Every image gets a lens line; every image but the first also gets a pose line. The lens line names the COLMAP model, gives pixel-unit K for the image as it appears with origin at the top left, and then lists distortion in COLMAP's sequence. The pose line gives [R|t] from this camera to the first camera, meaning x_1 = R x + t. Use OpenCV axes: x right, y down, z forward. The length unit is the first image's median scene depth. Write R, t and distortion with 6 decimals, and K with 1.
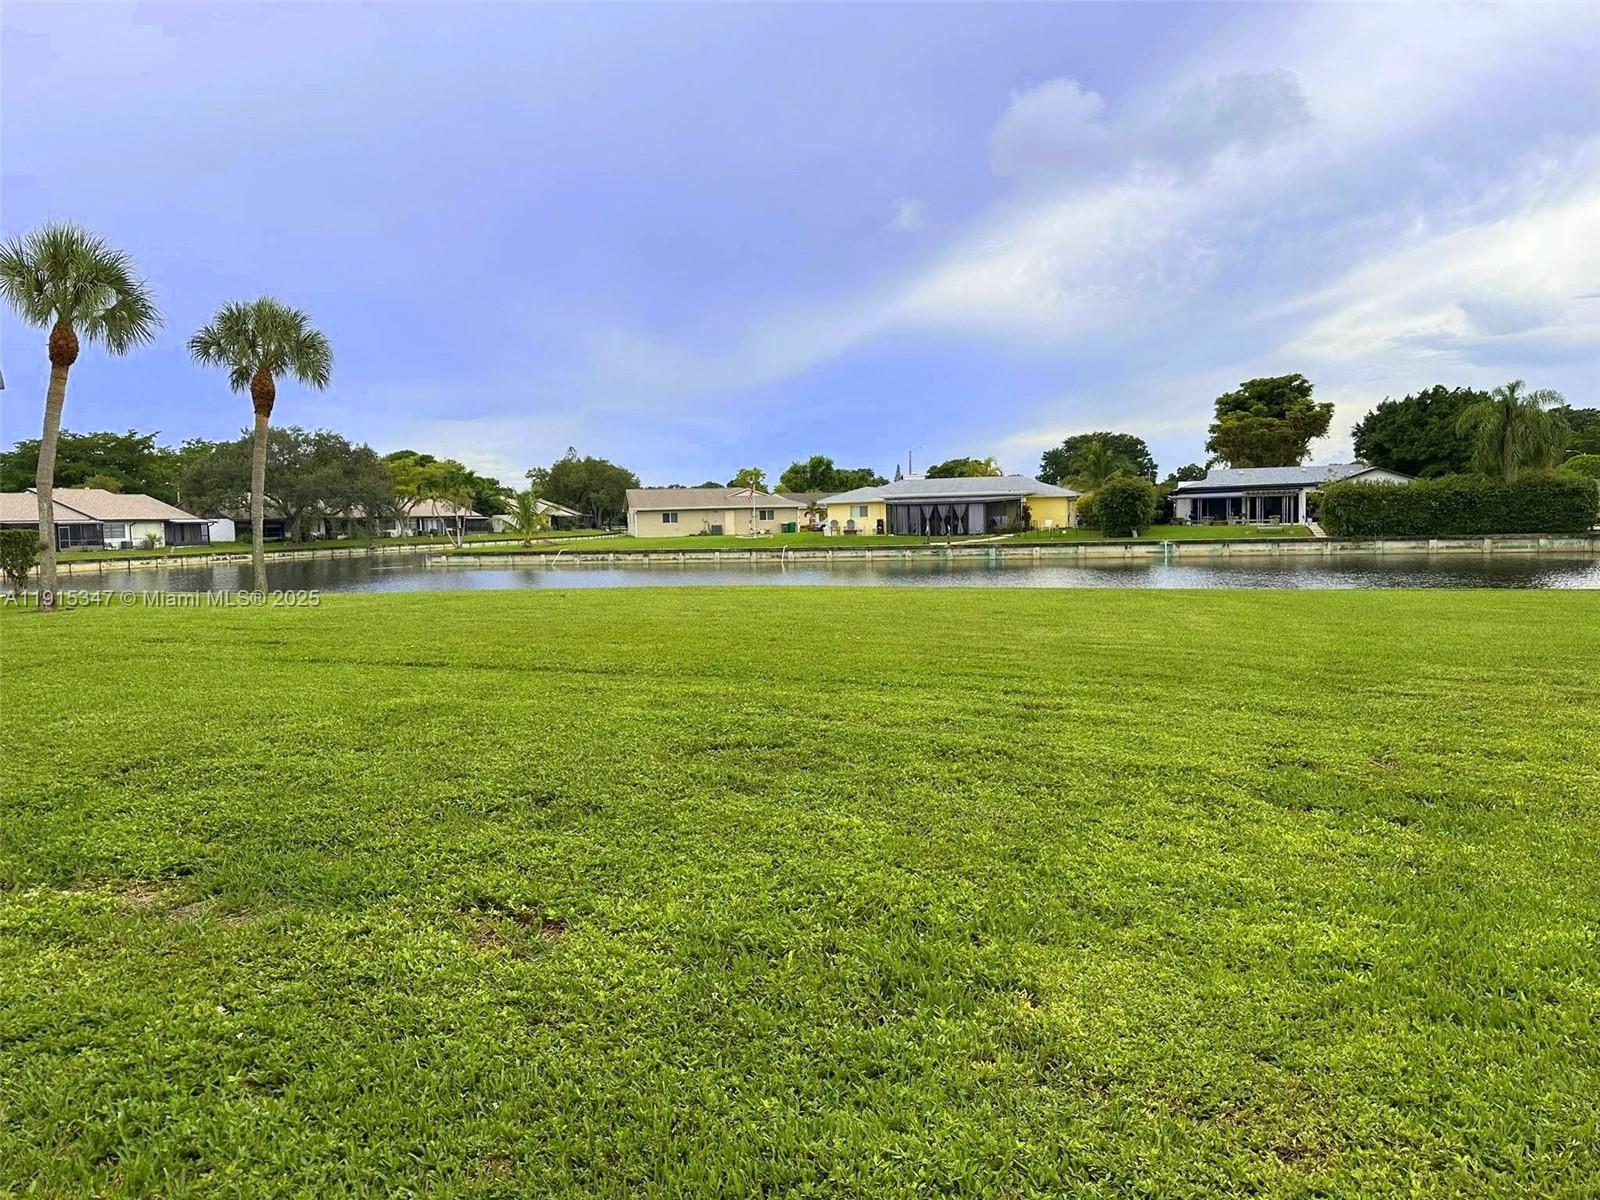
lens RADIAL K [[1091.2, 0, 800.0], [0, 1091.2, 600.0], [0, 0, 1]] dist [0.154923, -0.264403]
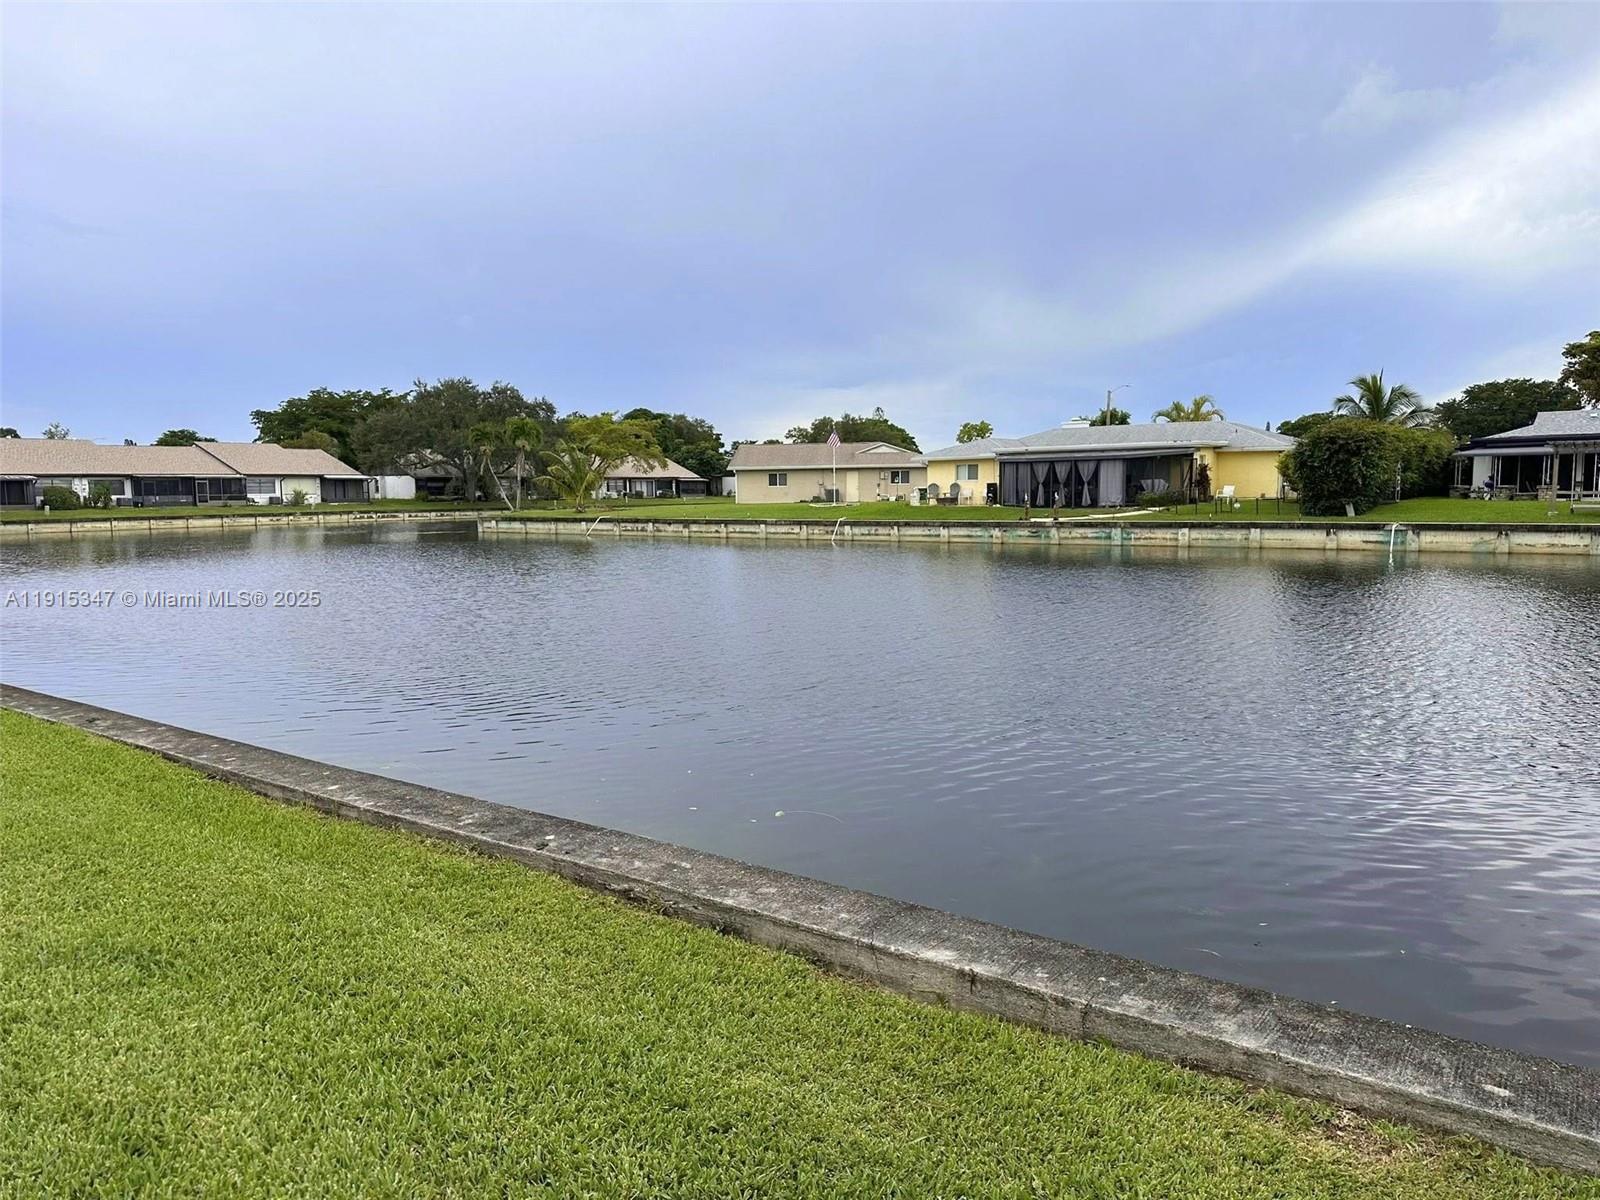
lens RADIAL K [[1091.2, 0, 800.0], [0, 1091.2, 600.0], [0, 0, 1]] dist [0.154923, -0.264403]
pose [[0.945605, 0.046266, -0.322011, 0.187003], [-0.035849, 0.998627, 0.038206, -0.020239], [0.323337, -0.024584, 0.945965, 0.276361]]
